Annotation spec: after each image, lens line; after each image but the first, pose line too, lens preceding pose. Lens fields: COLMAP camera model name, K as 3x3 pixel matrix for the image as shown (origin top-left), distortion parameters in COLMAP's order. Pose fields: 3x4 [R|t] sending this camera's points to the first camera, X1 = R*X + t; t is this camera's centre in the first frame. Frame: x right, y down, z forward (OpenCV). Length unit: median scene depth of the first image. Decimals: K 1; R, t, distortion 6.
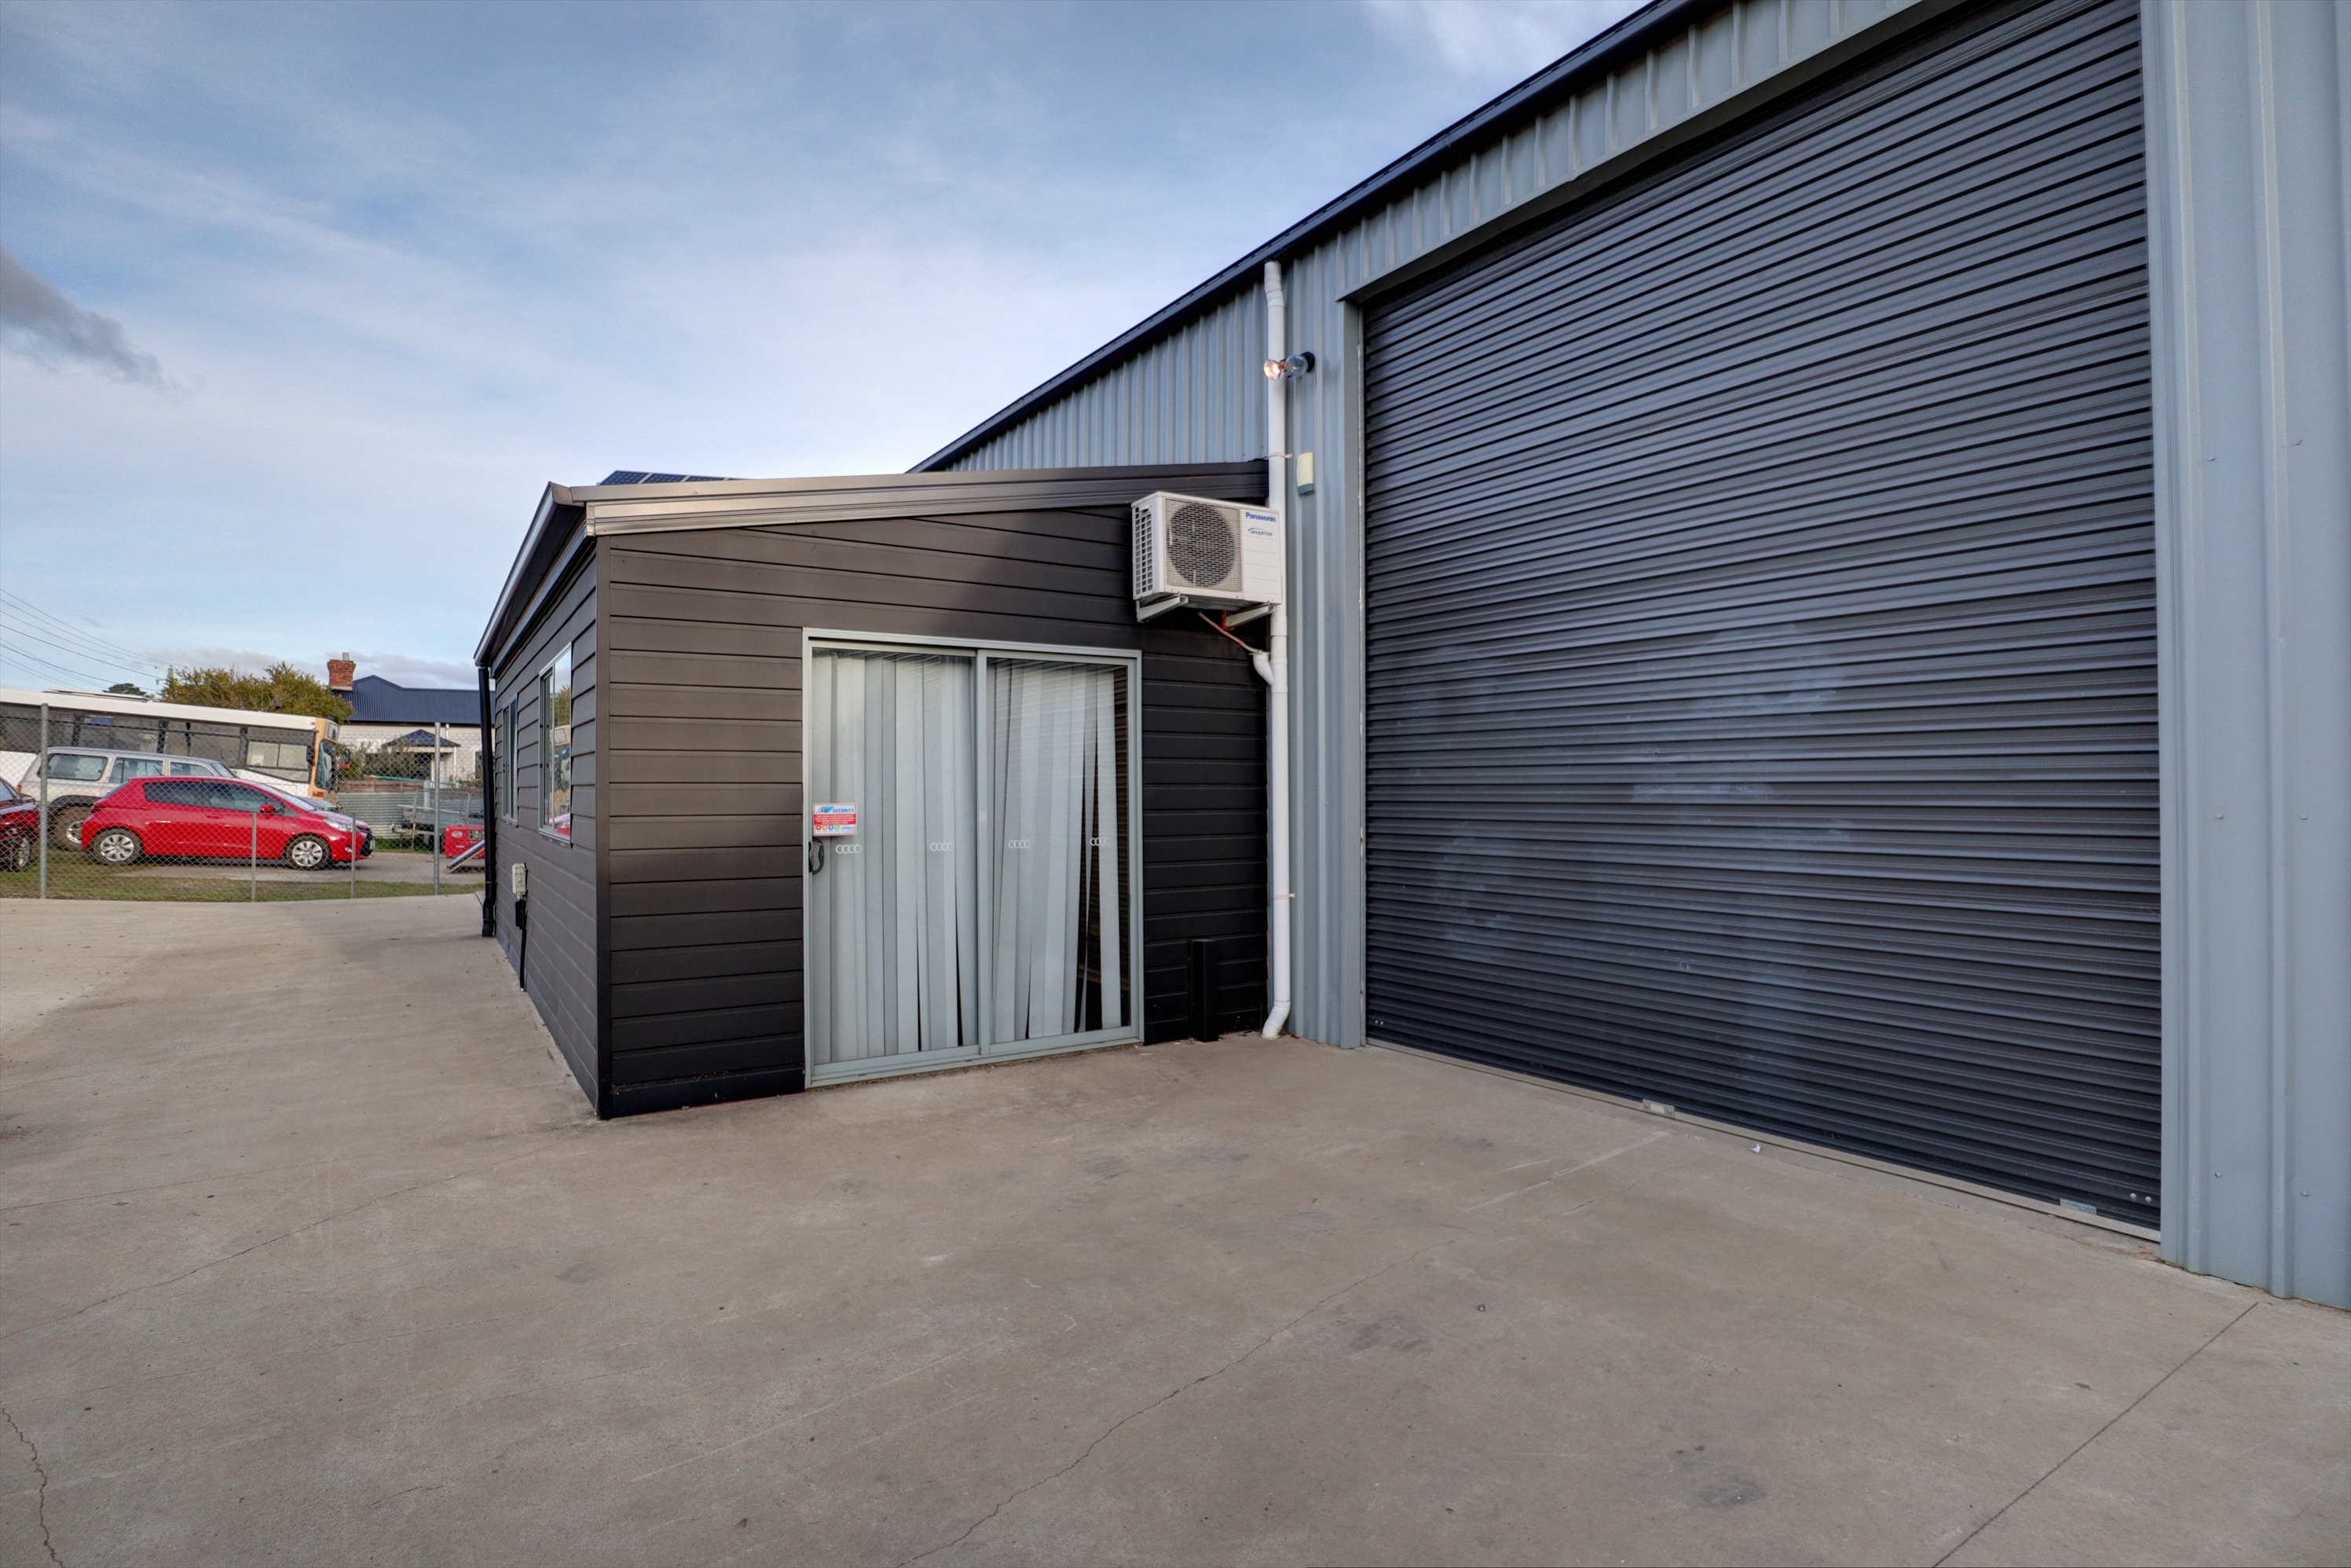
lens RADIAL K [[1176.0, 0, 1175.5], [0, 1176.0, 784.0], [0, 0, 1]] dist [-0.046593, 0.014441]
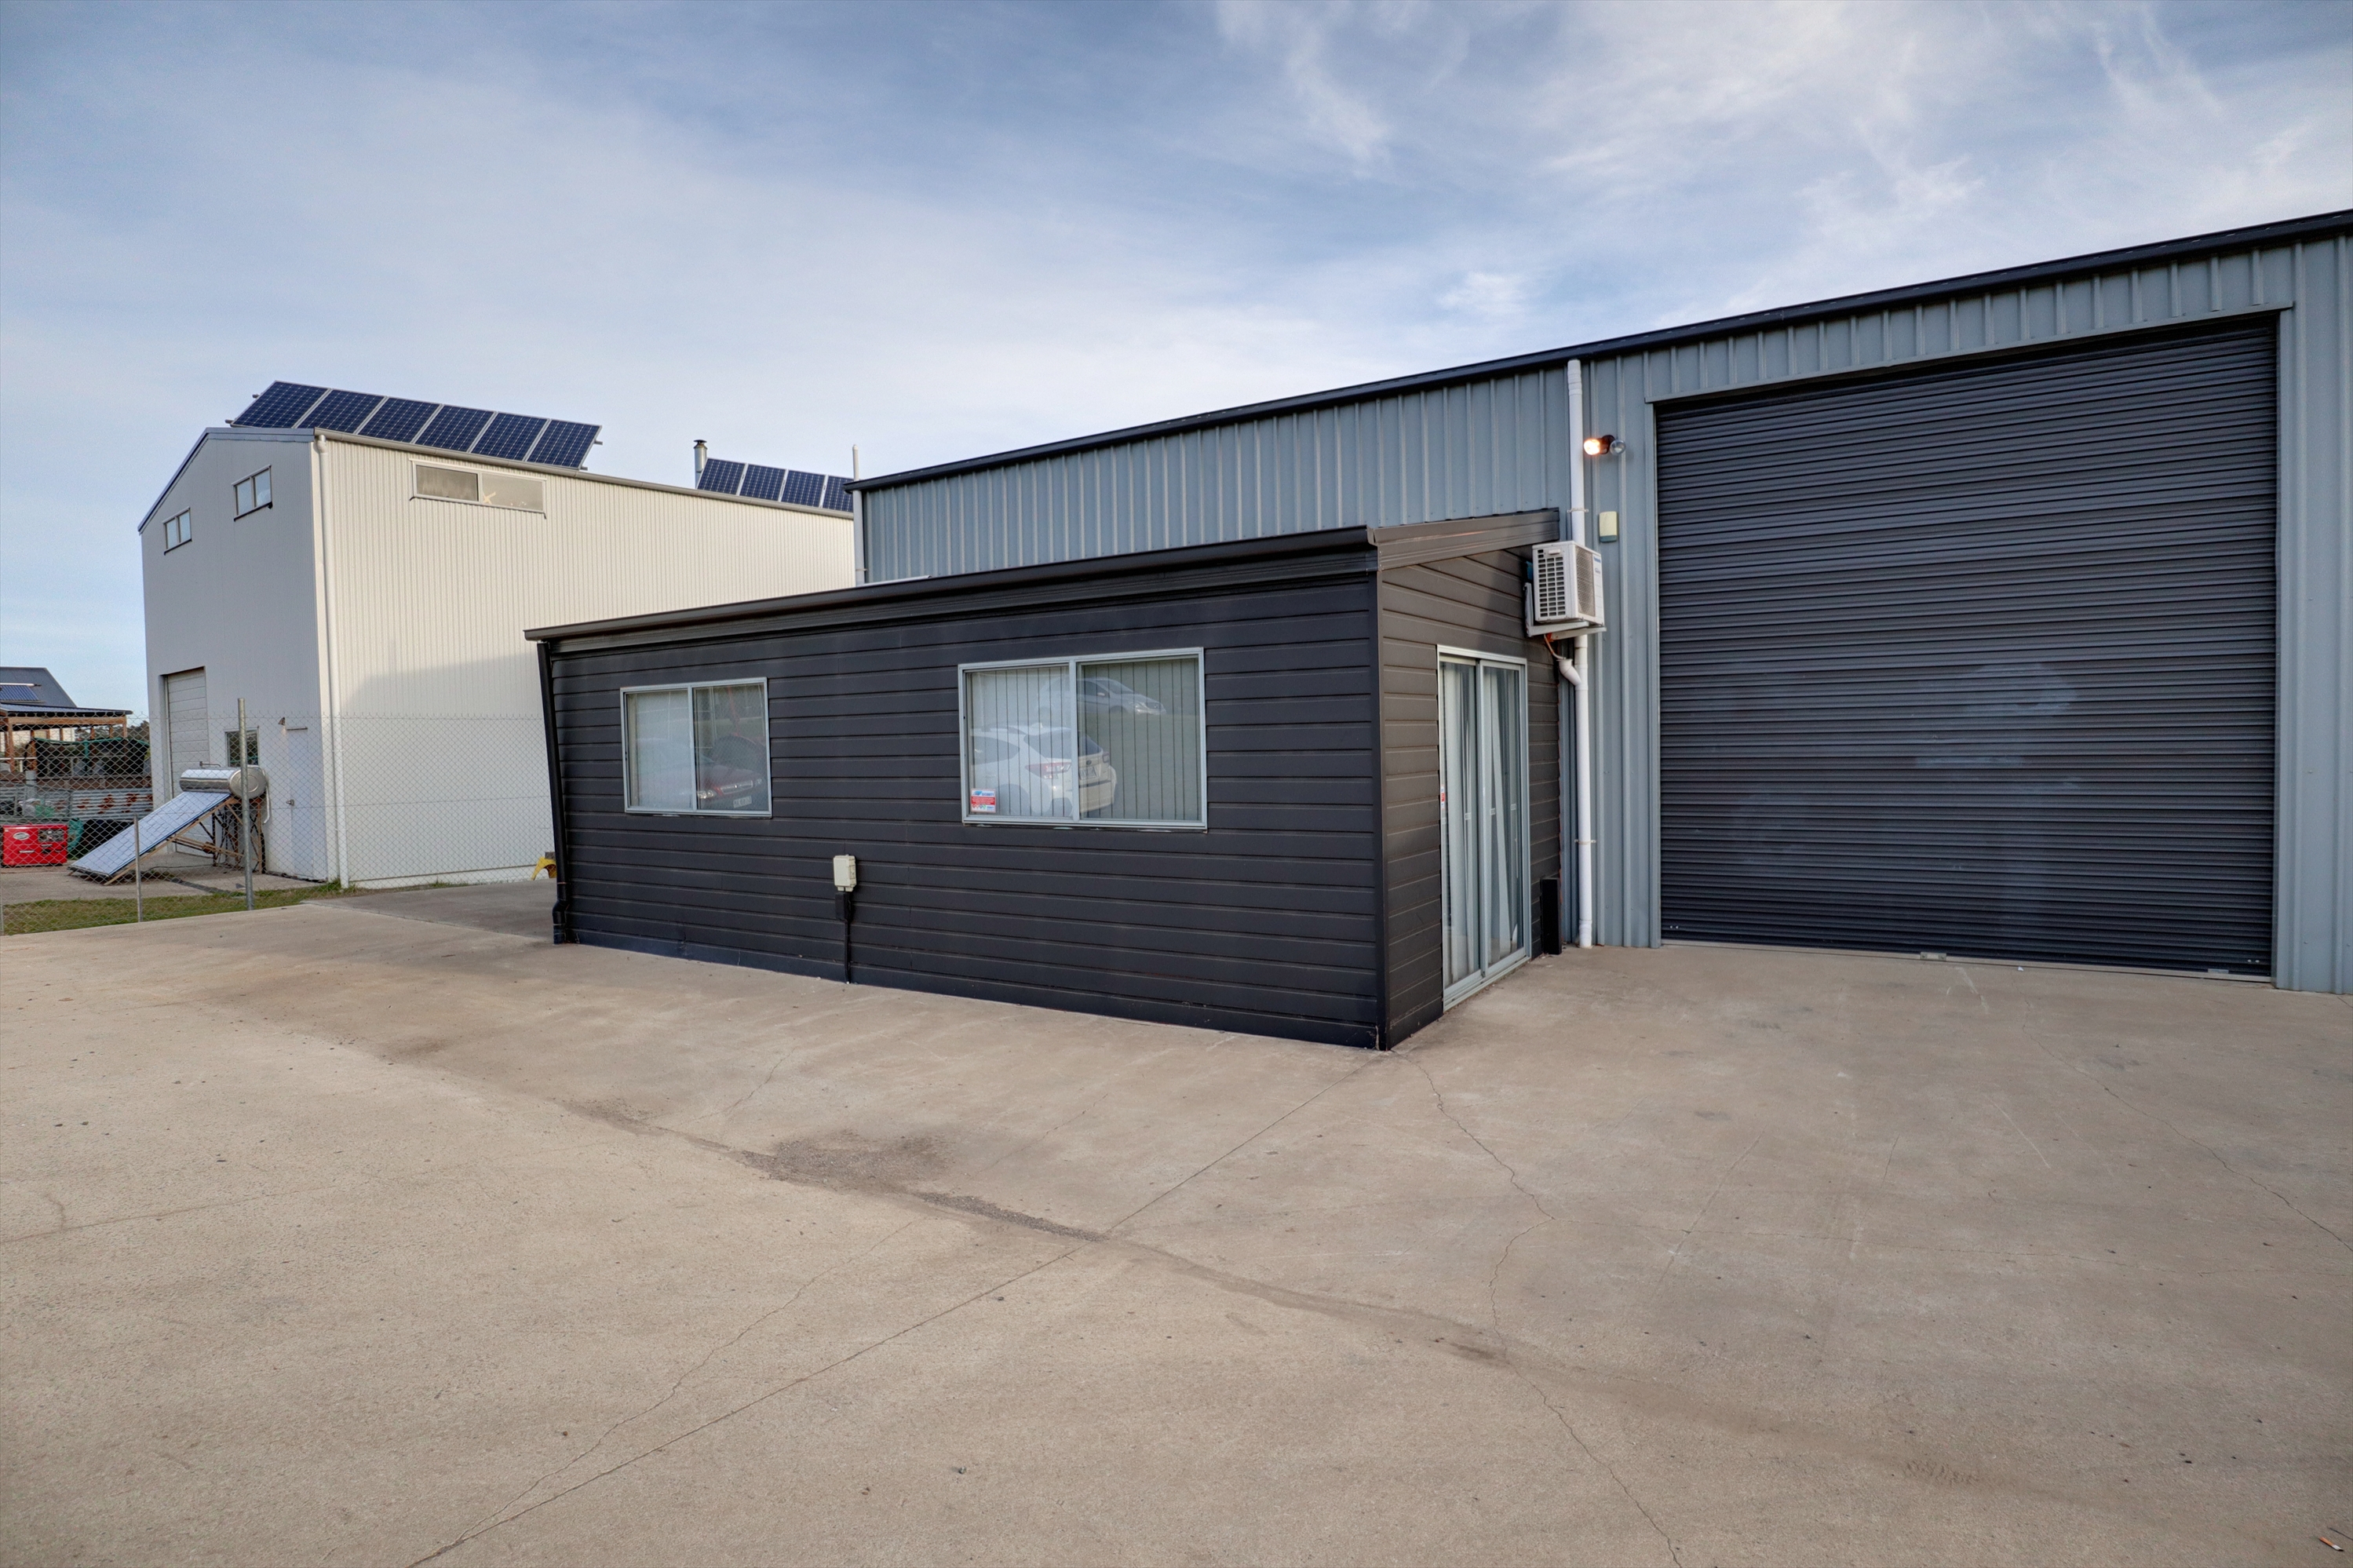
lens RADIAL K [[1176.9, 0, 1176.5], [0, 1176.9, 784.0], [0, 0, 1]] dist [-0.046593, 0.014441]
pose [[0.912898, -0.033814, 0.406785, -1.314990], [0.018029, 0.998931, 0.042576, -0.054316], [-0.407789, -0.031534, 0.912531, -0.038847]]
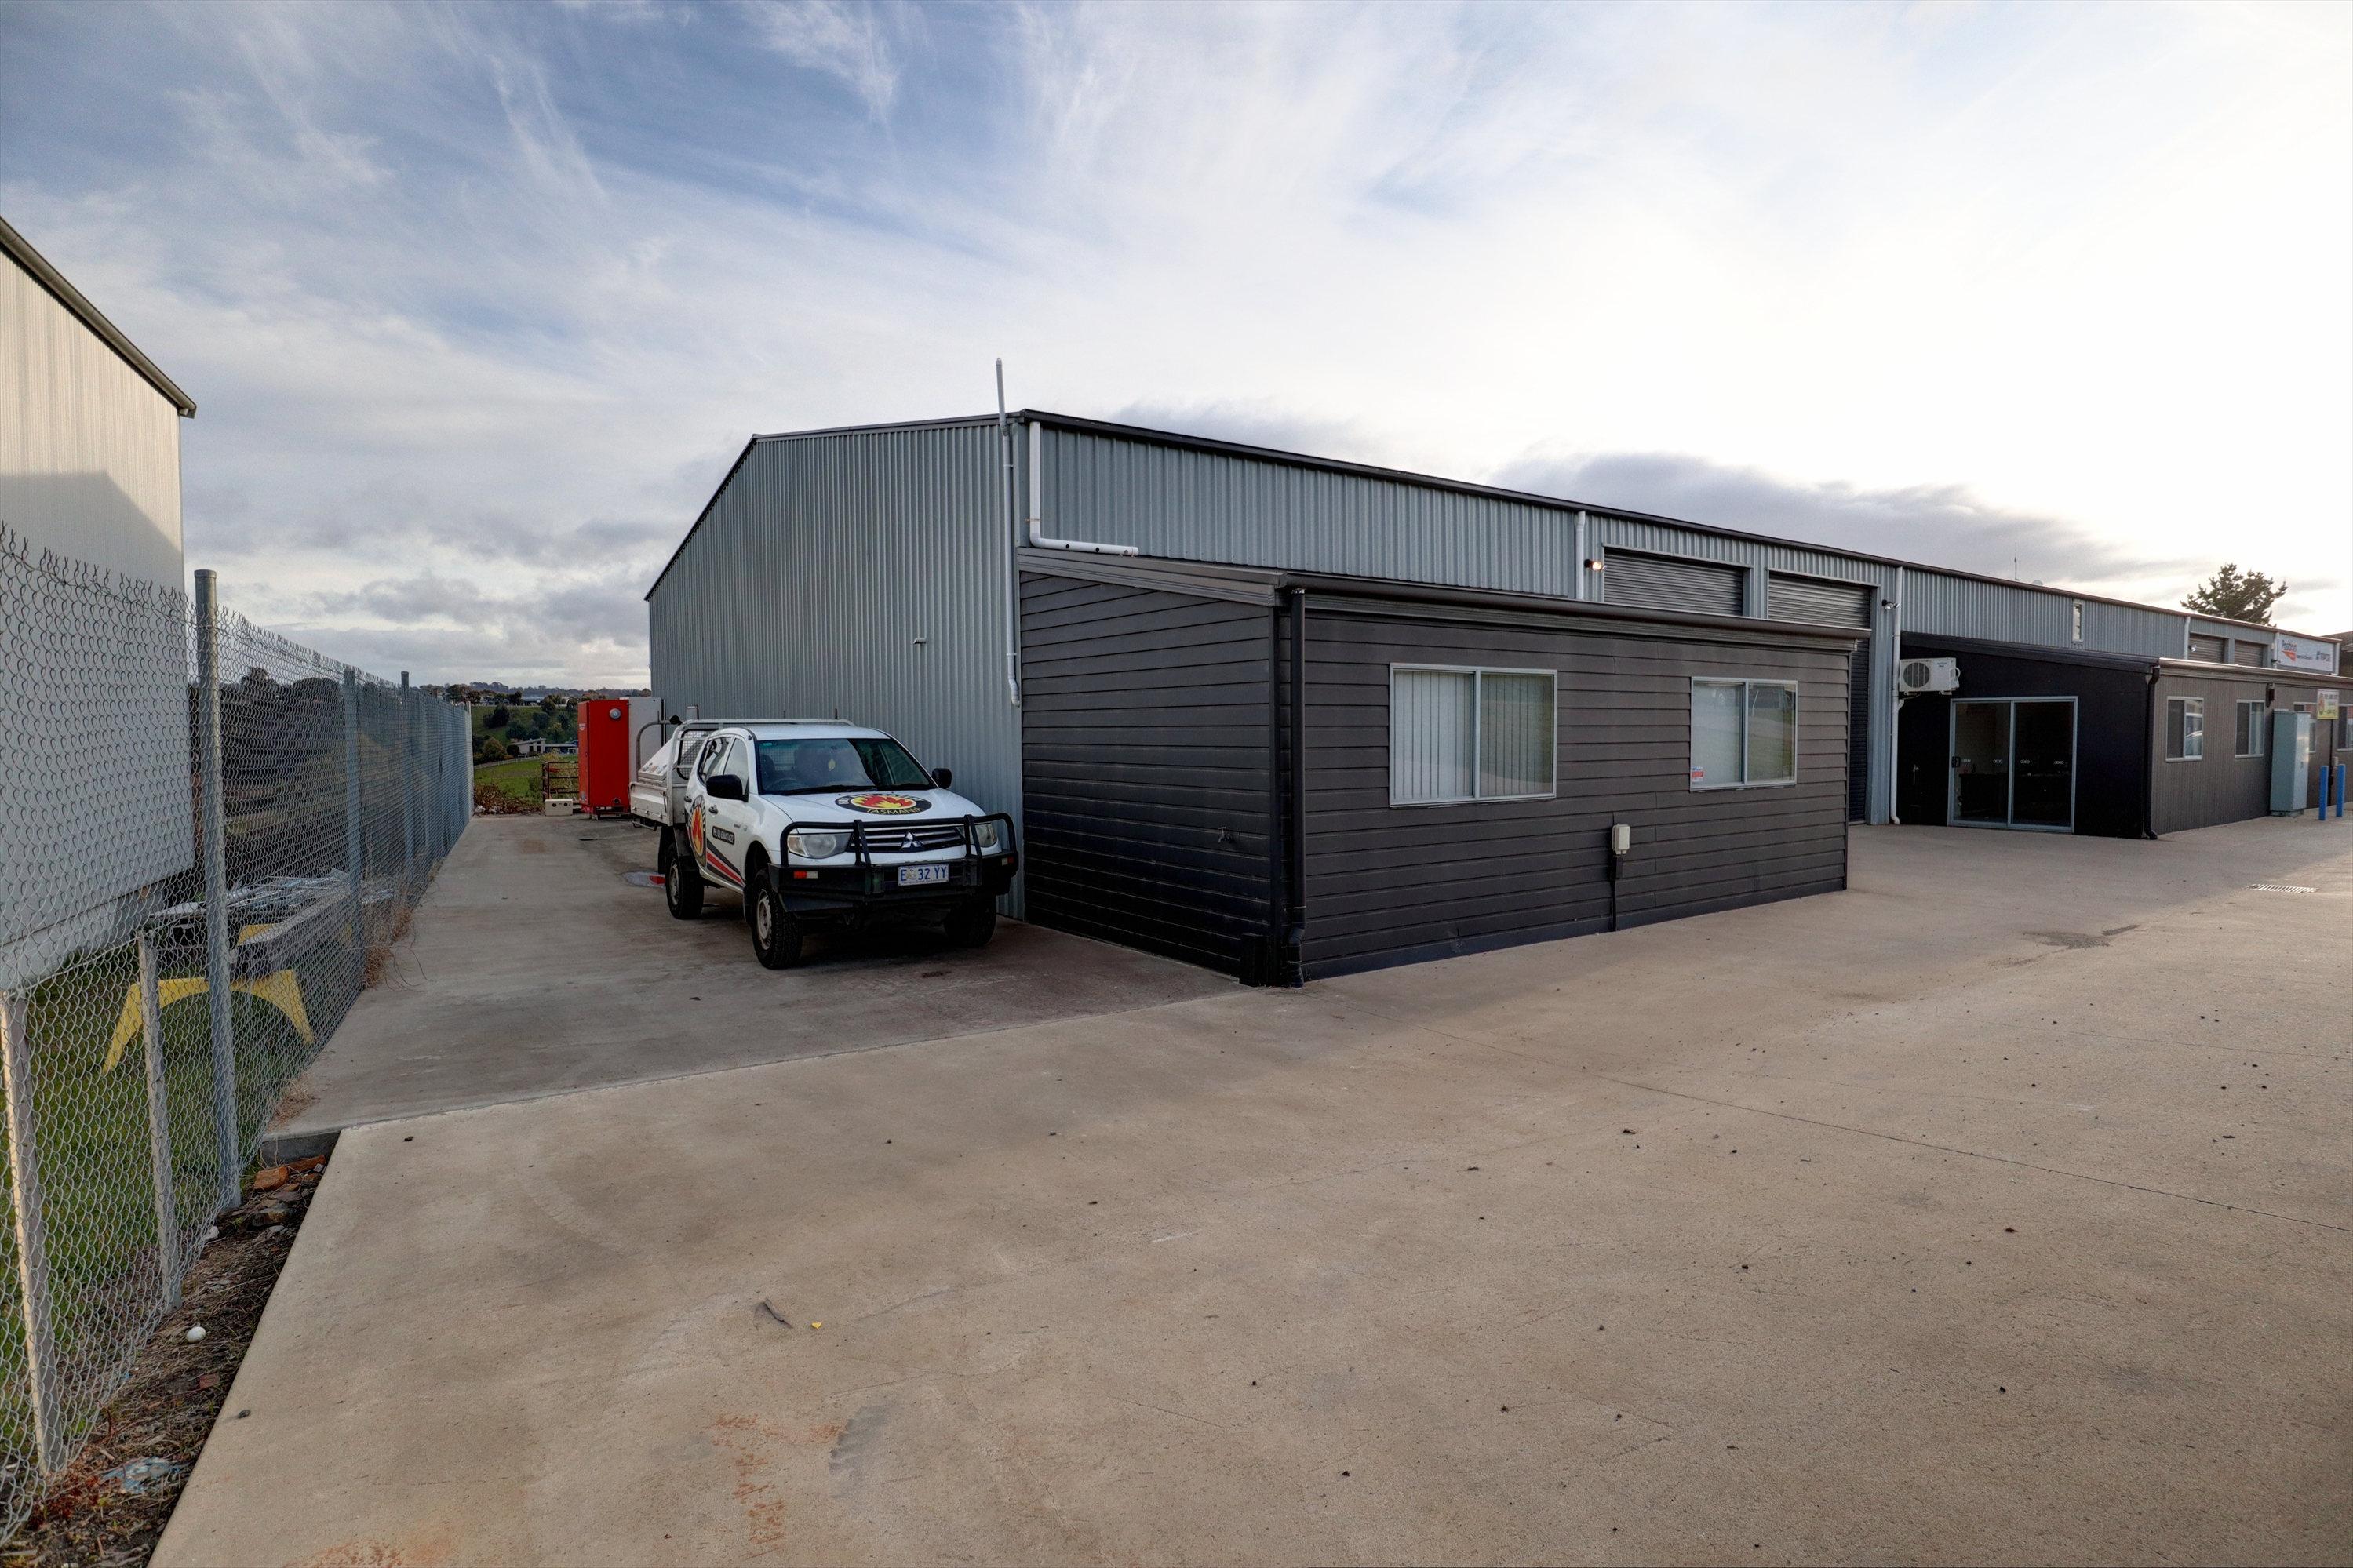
lens RADIAL K [[1282.2, 0, 1182.3], [0, 1282.2, 815.2], [0, 0, 1]] dist [0.000190, -0.017862]
pose [[-0.047009, -0.054908, 0.997384, -3.445281], [0.002016, 0.998481, 0.055063, -0.027960], [-0.998892, 0.004599, -0.046827, 2.809662]]
